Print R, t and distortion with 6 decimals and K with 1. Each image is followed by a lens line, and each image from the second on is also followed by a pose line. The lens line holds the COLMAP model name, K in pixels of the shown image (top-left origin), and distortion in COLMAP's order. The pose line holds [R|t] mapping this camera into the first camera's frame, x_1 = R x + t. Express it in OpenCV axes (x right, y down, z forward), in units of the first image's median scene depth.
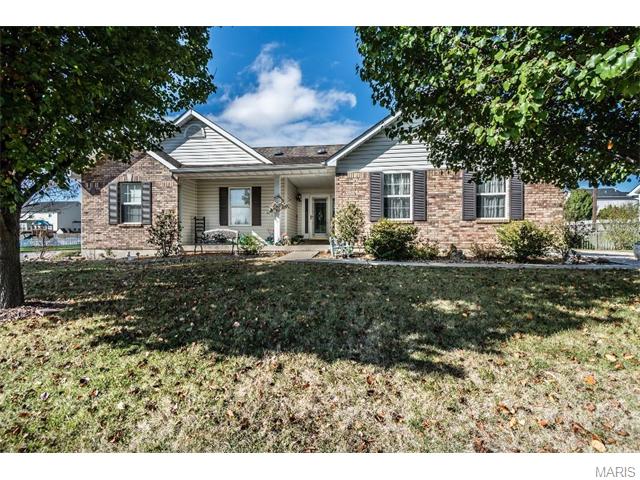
lens RADIAL K [[302.9, 0, 310.6], [0, 302.9, 239.7], [0, 0, 1]] dist [0.000957, -0.000024]
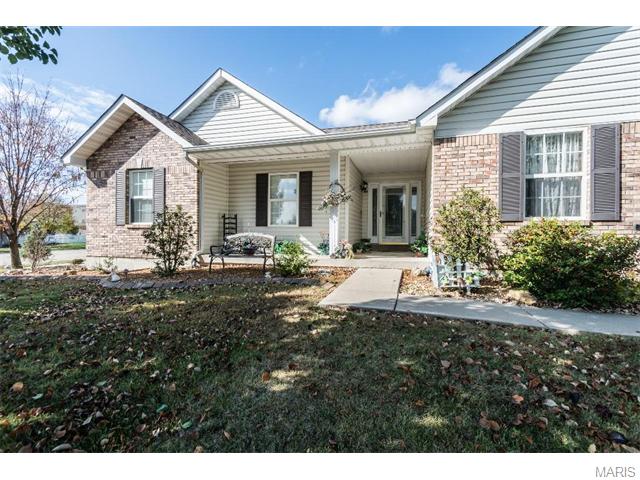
lens RADIAL K [[302.9, 0, 310.6], [0, 302.9, 239.7], [0, 0, 1]] dist [0.000957, -0.000024]
pose [[0.980910, 0.012671, -0.194048, -0.031792], [-0.009935, 0.999837, 0.015066, -0.029232], [0.194207, -0.012850, 0.980876, 0.341979]]
